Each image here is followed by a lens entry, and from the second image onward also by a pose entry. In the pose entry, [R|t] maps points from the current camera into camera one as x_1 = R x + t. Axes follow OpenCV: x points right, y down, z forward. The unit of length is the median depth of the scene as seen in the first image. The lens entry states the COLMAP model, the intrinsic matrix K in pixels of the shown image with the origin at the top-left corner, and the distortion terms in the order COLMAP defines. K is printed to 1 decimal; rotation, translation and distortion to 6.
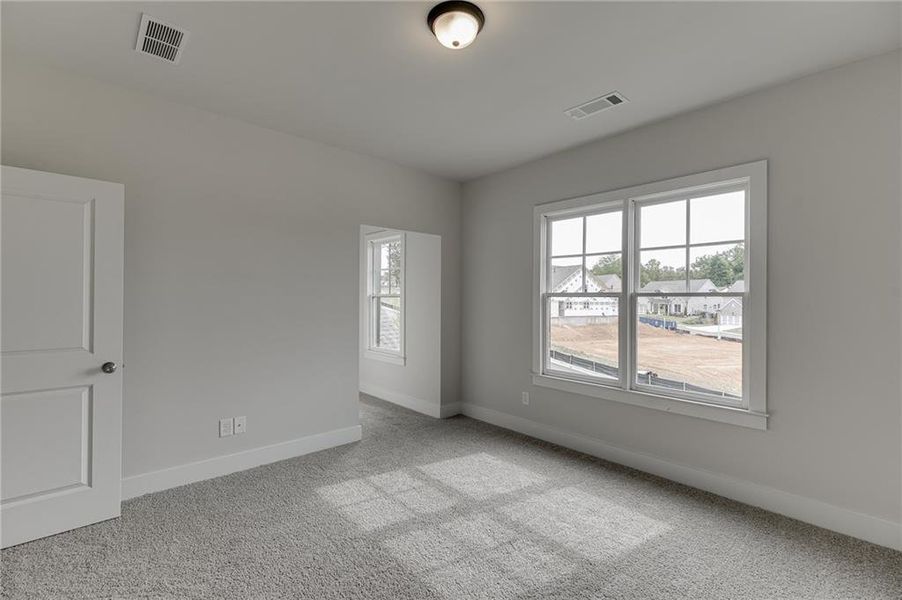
lens RADIAL K [[403.5, 0, 451.0], [0, 403.5, 300.0], [0, 0, 1]] dist [0.013108, -0.000961]
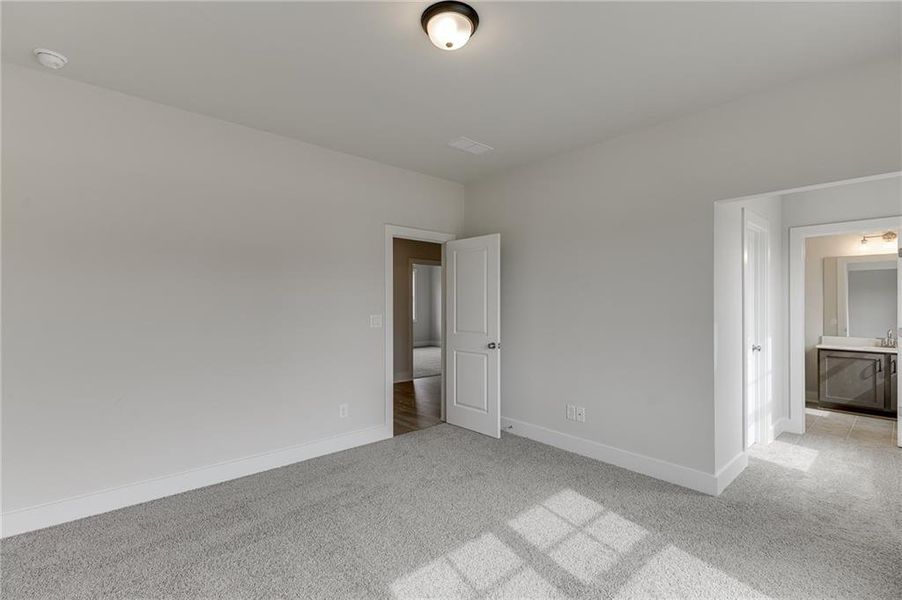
lens RADIAL K [[403.5, 0, 451.0], [0, 403.5, 300.0], [0, 0, 1]] dist [0.013108, -0.000961]
pose [[0.003468, -0.018911, -0.999815, 0.668397], [-0.002635, 0.999818, -0.018921, 0.007899], [0.999991, 0.002701, 0.003417, 0.667104]]
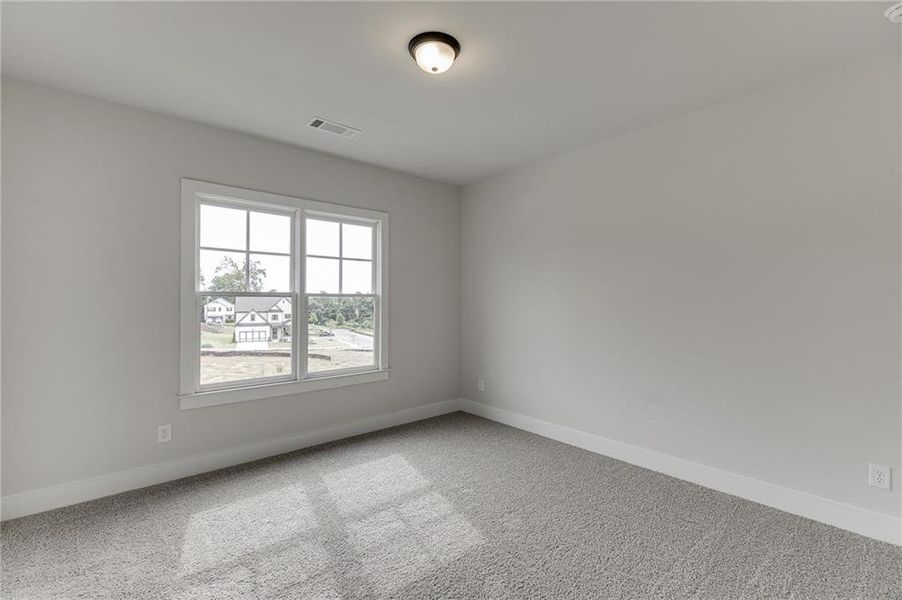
lens RADIAL K [[391.2, 0, 451.0], [0, 391.2, 300.0], [0, 0, 1]] dist [-0.000789, -0.000237]
pose [[0.033253, 0.007660, 0.999418, -0.693873], [0.013405, 0.999877, -0.008109, 0.018018], [-0.999357, 0.013667, 0.033146, 0.617615]]
